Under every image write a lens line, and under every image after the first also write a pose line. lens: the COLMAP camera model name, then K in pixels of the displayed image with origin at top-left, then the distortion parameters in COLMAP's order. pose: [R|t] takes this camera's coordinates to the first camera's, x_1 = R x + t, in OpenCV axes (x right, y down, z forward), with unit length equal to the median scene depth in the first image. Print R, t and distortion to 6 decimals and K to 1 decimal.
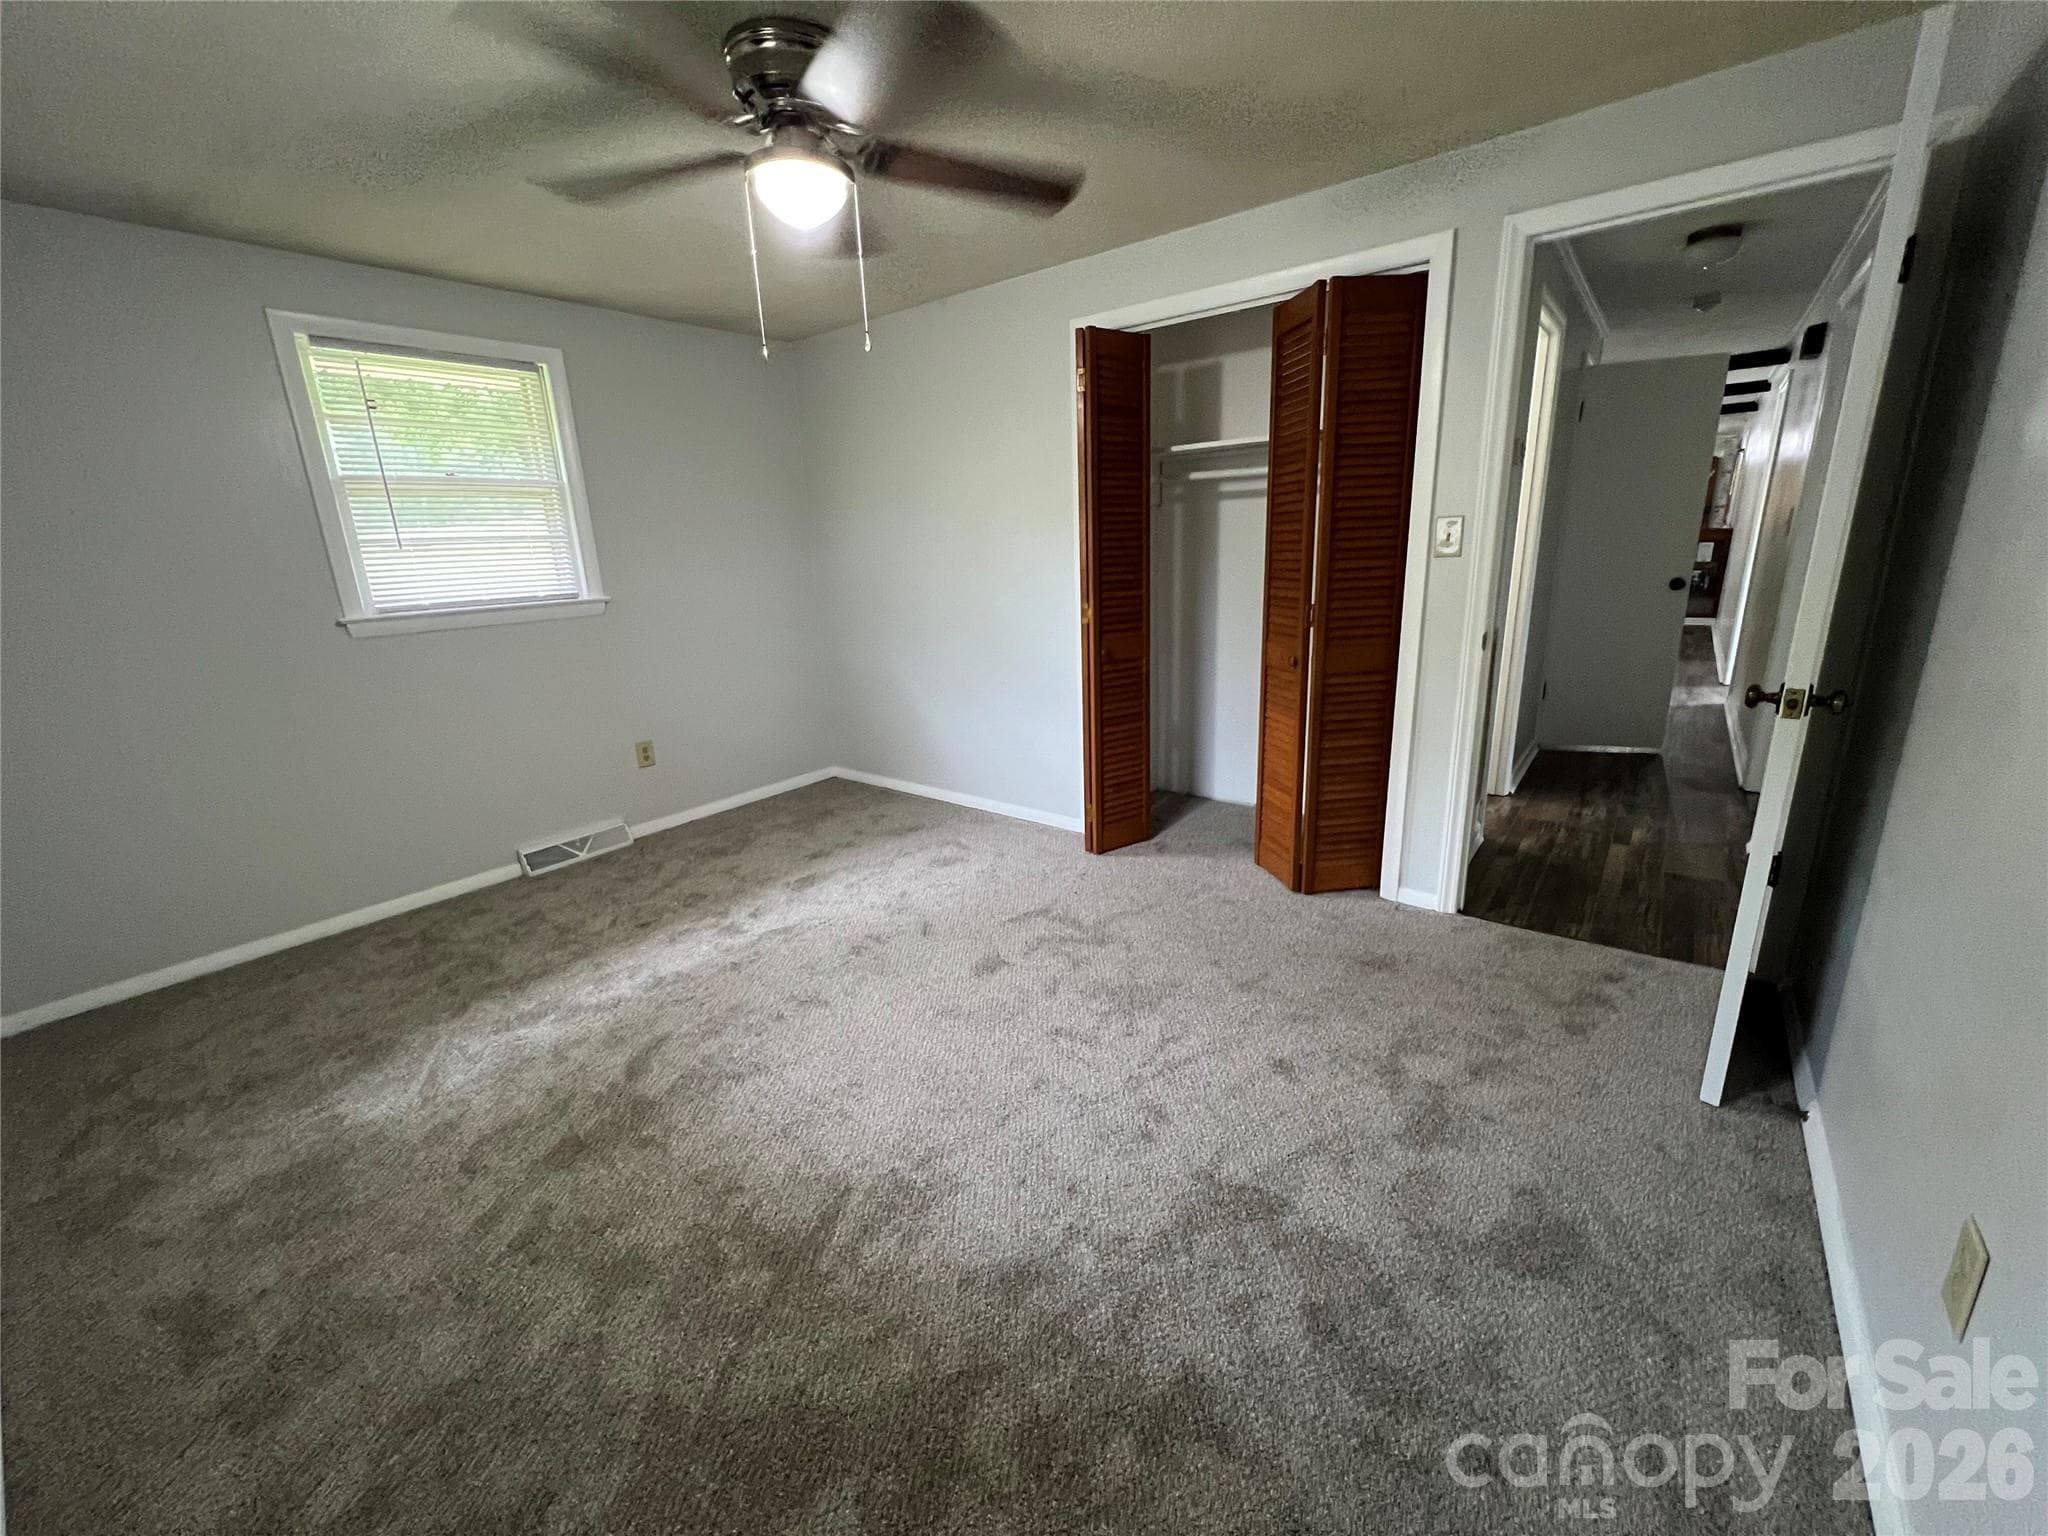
lens RADIAL K [[826.9, 0, 1024.0], [0, 826.9, 768.0], [0, 0, 1]] dist [0.000266, 0.000100]
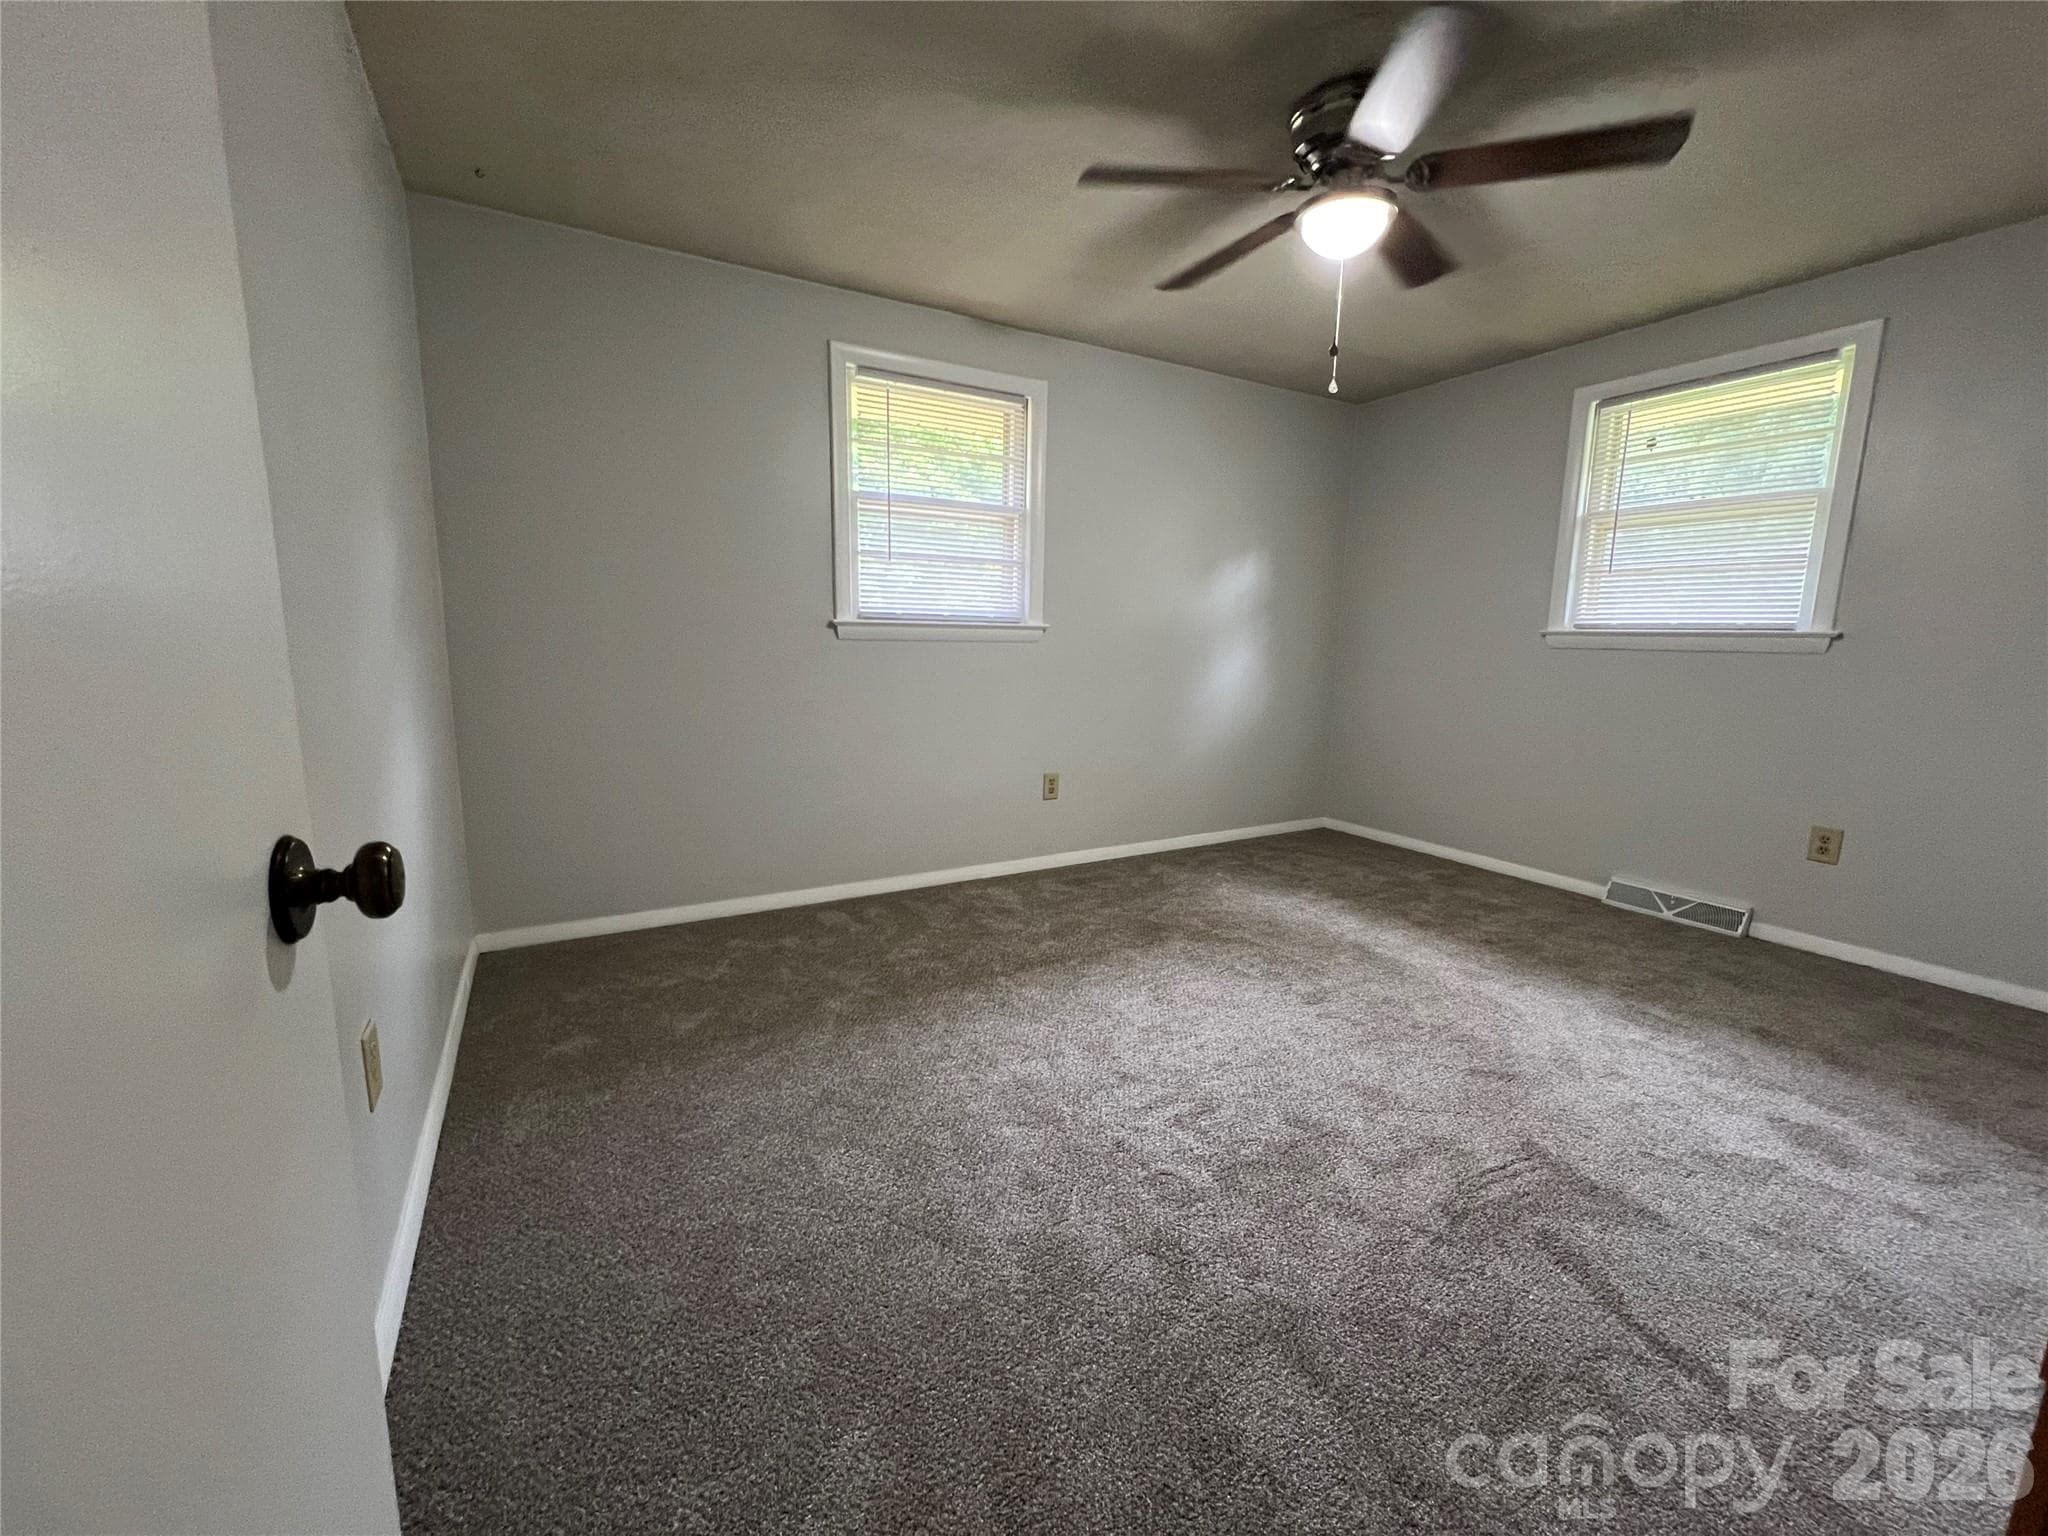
lens RADIAL K [[826.9, 0, 1024.0], [0, 826.9, 768.0], [0, 0, 1]] dist [0.000266, 0.000100]
pose [[-0.372927, 0.187321, -0.908755, 0.609464], [-0.250536, 0.922701, 0.293008, -0.153801], [0.893396, 0.336947, -0.297170, 0.722086]]
